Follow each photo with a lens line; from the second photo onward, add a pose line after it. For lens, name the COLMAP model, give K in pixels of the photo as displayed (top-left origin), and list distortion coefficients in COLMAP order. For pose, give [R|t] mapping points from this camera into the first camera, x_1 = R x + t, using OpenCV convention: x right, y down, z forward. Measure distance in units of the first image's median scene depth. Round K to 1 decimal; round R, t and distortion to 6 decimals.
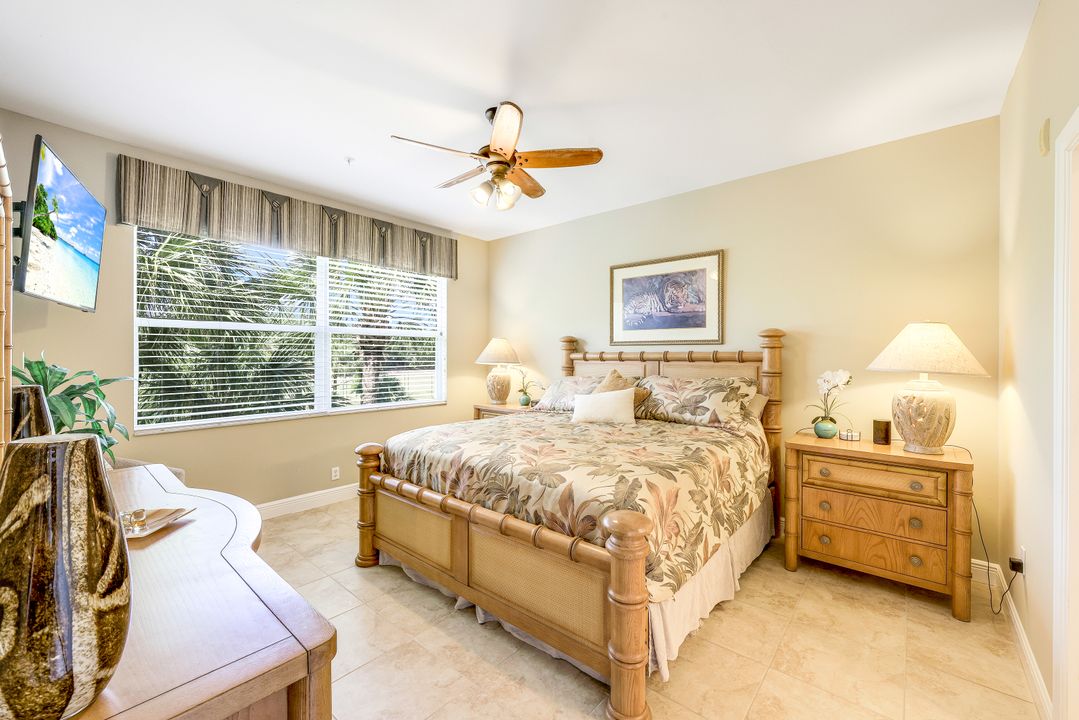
lens RADIAL K [[435.7, 0, 541.8], [0, 435.7, 357.0], [0, 0, 1]] dist [-0.003776, -0.000164]
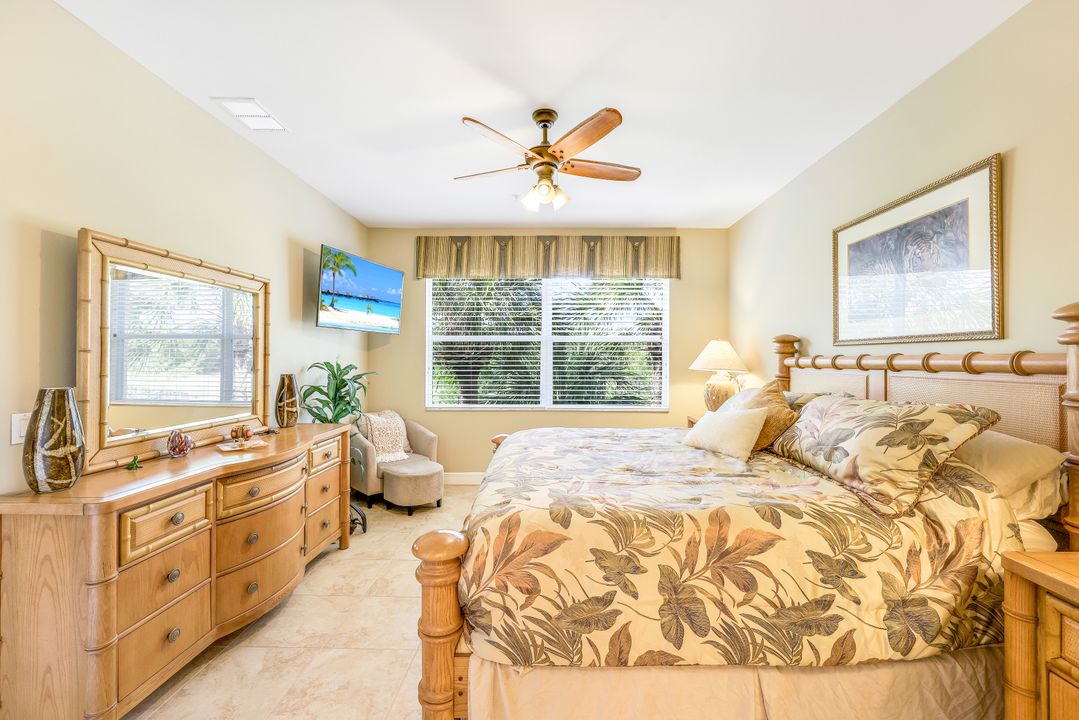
lens RADIAL K [[435.7, 0, 541.1], [0, 435.7, 356.1], [0, 0, 1]] dist [-0.003776, -0.000164]
pose [[0.635509, -0.006408, -0.772067, 0.453111], [-0.006598, 0.999884, -0.013729, 0.001151], [0.772065, 0.013819, 0.635393, 0.257385]]
